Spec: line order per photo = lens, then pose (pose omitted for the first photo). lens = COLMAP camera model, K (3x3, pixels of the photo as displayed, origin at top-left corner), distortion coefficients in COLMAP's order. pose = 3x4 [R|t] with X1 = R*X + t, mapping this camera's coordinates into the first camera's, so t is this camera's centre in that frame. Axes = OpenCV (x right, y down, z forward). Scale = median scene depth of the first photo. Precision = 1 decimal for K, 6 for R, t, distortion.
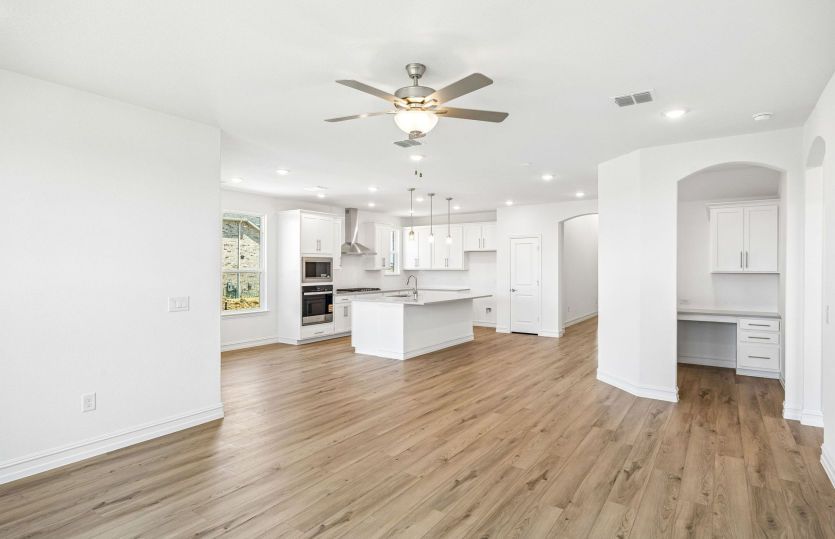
lens RADIAL K [[443.5, 0, 417.5], [0, 443.5, 269.5], [0, 0, 1]] dist [0.002247, 0.000444]
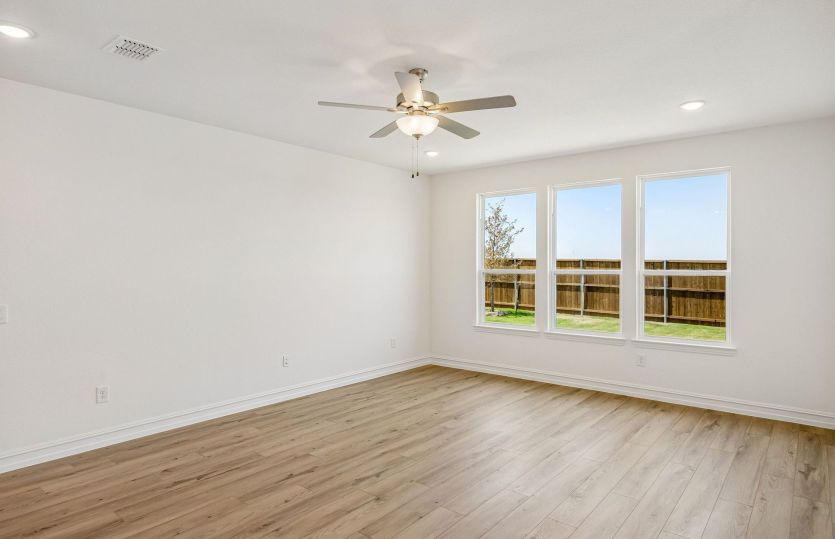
lens RADIAL K [[443.5, 0, 417.5], [0, 443.5, 269.5], [0, 0, 1]] dist [0.002247, 0.000444]
pose [[-0.995942, 0.001389, 0.089985, -0.090481], [0.002444, 0.999930, 0.011619, -0.009682], [-0.089963, 0.011791, -0.995875, 1.916859]]
